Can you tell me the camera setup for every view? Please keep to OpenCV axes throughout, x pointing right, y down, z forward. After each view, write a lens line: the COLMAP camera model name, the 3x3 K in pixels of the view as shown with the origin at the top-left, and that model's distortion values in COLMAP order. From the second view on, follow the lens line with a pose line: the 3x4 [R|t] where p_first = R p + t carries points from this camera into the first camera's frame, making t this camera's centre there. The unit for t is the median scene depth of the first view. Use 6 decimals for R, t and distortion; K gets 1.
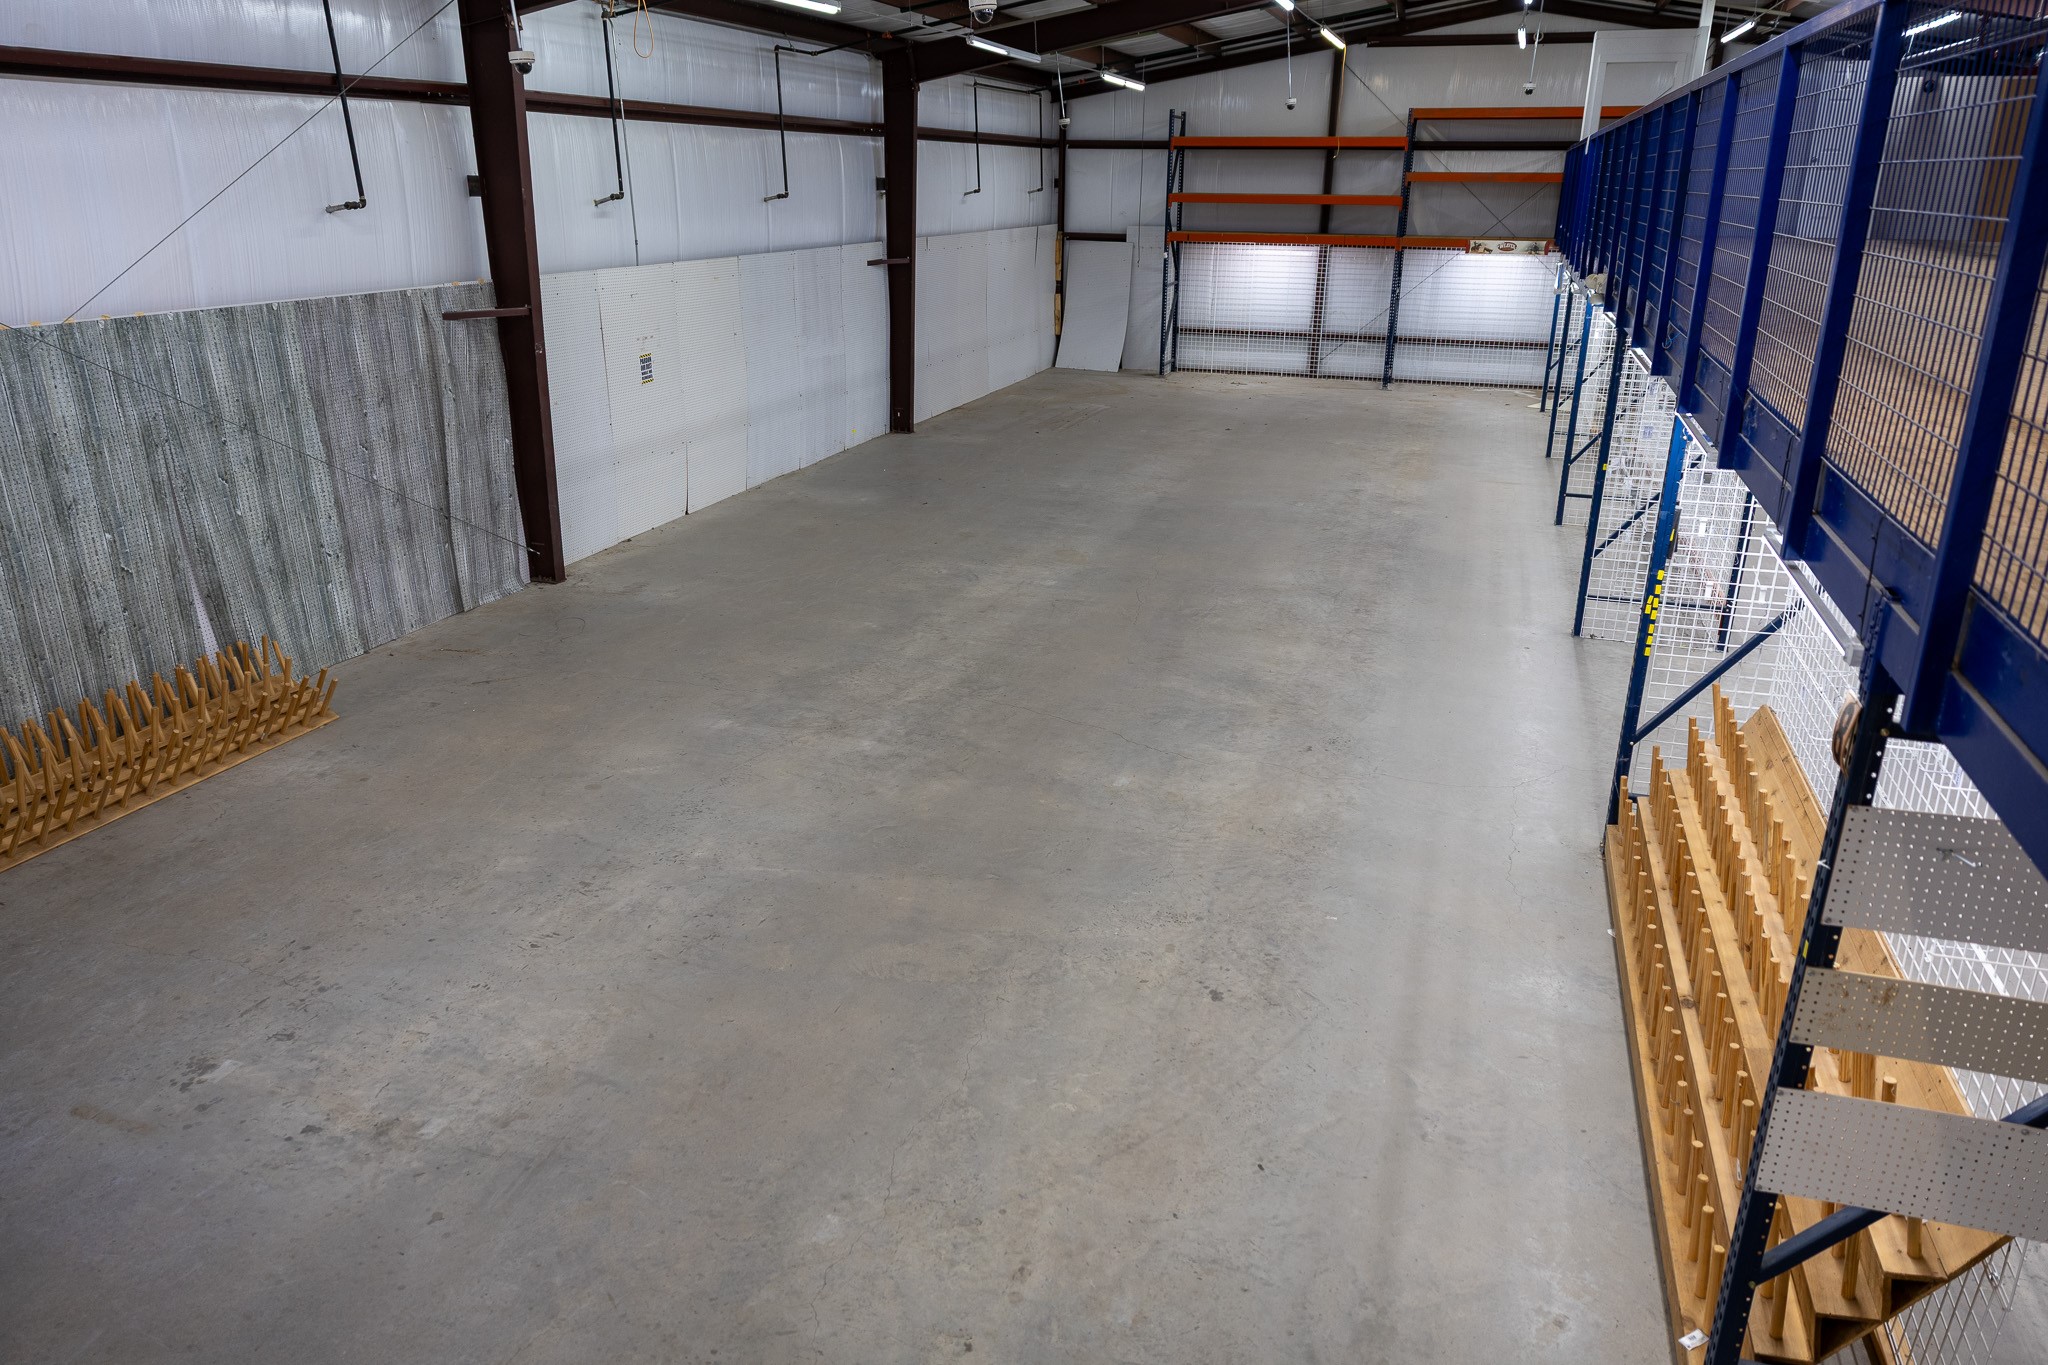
lens RADIAL K [[1386.2, 0, 1018.0], [0, 1386.2, 682.9], [0, 0, 1]] dist [0.030387, 0.000845]
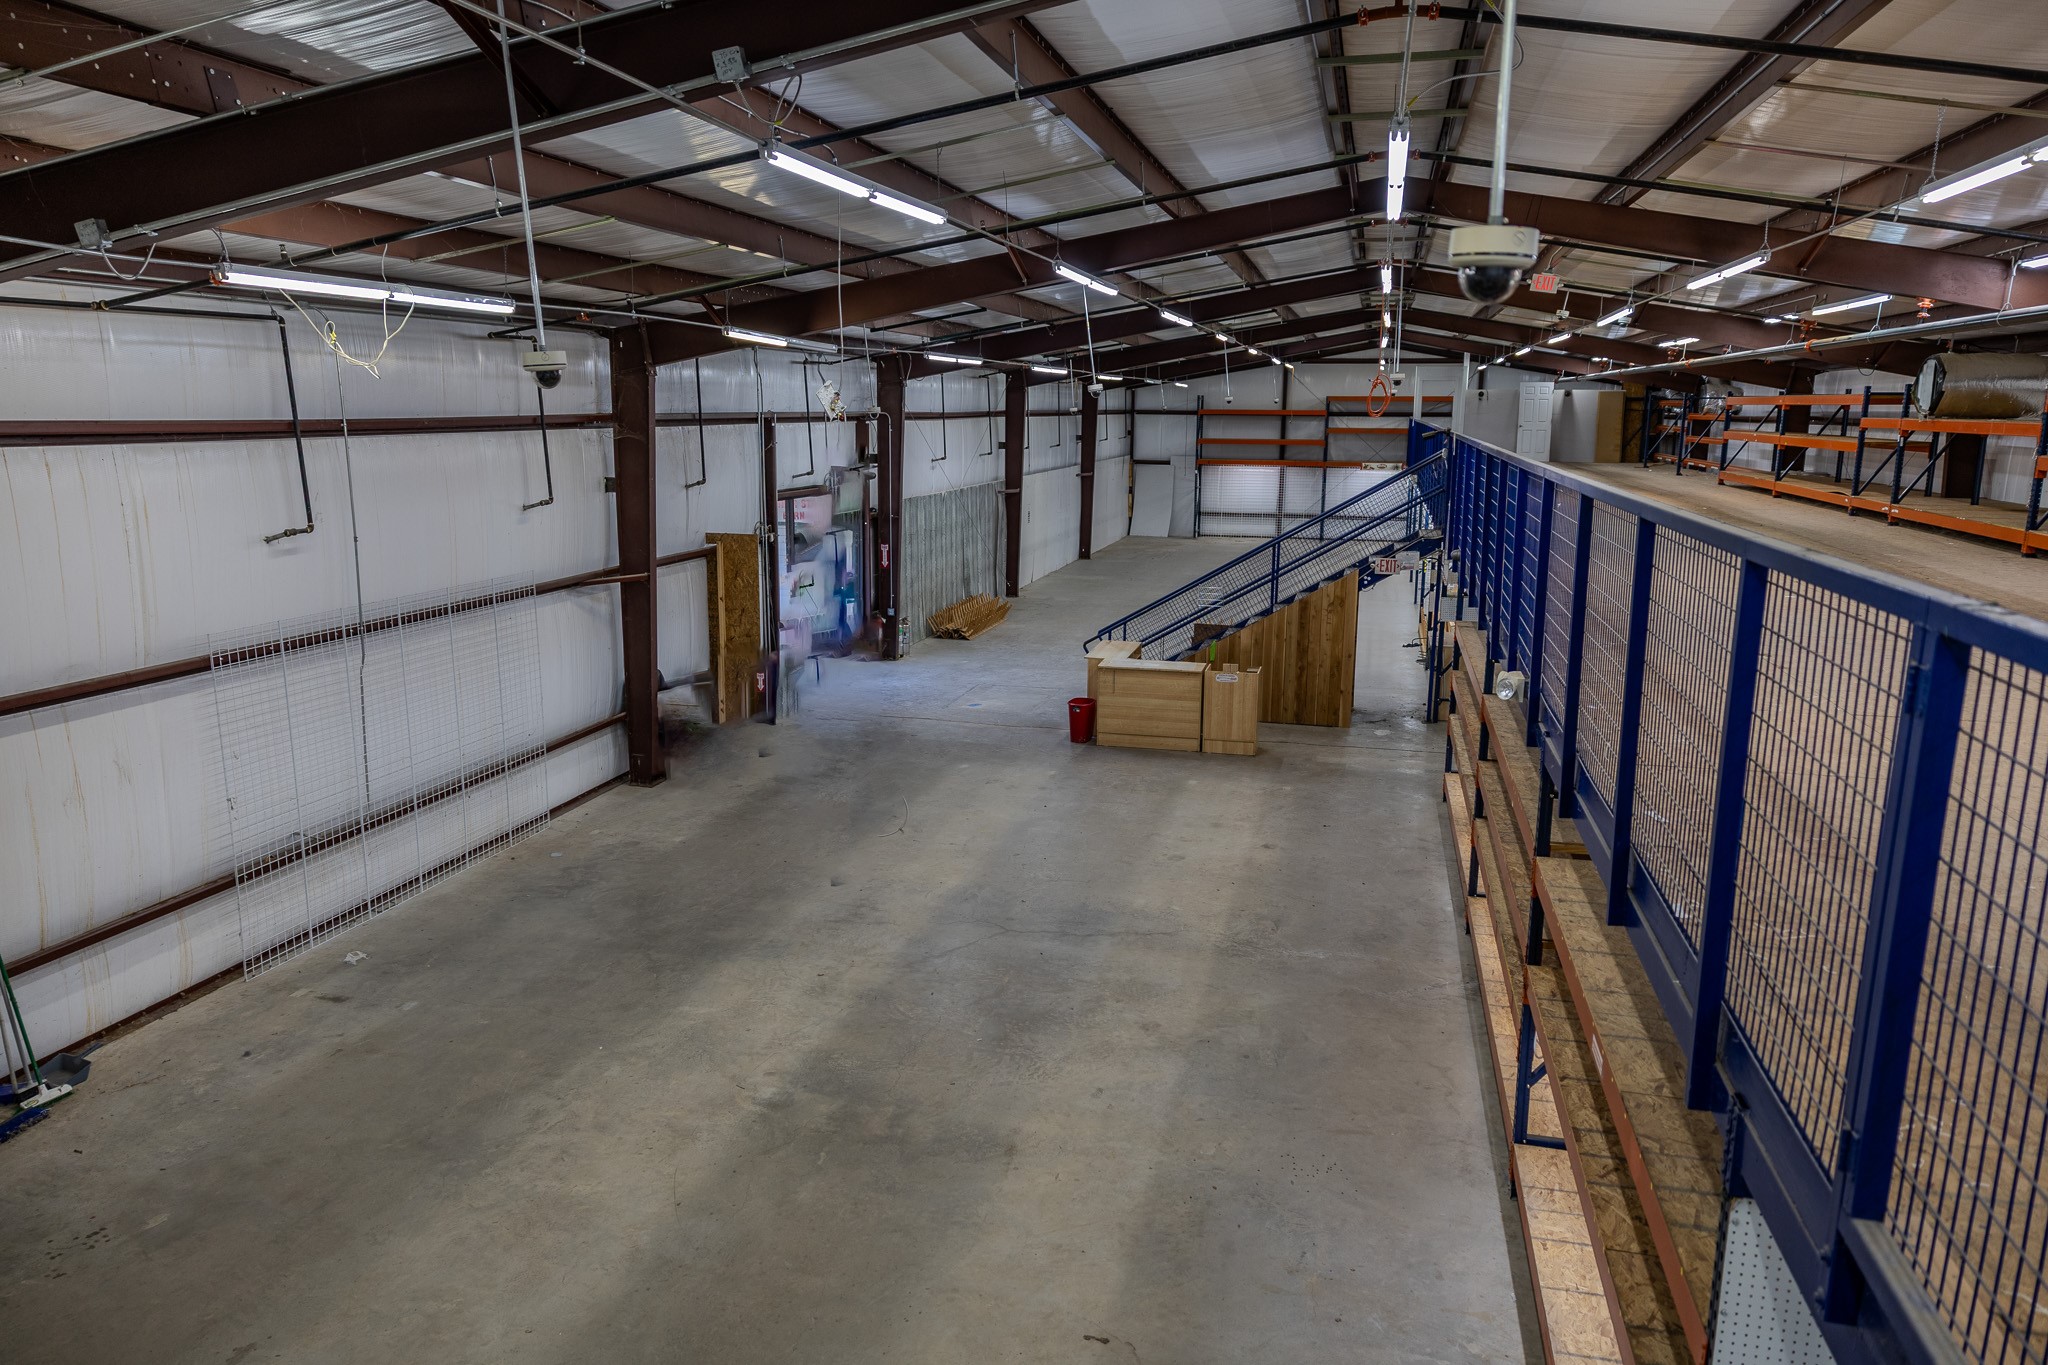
lens RADIAL K [[1386.2, 0, 1030.3], [0, 1386.2, 689.0], [0, 0, 1]] dist [0.030387, 0.000845]
pose [[0.997626, -0.016928, 0.066745, -0.227671], [0.026648, 0.988695, -0.147552, 0.223661], [-0.063493, 0.148981, 0.986800, -0.698231]]
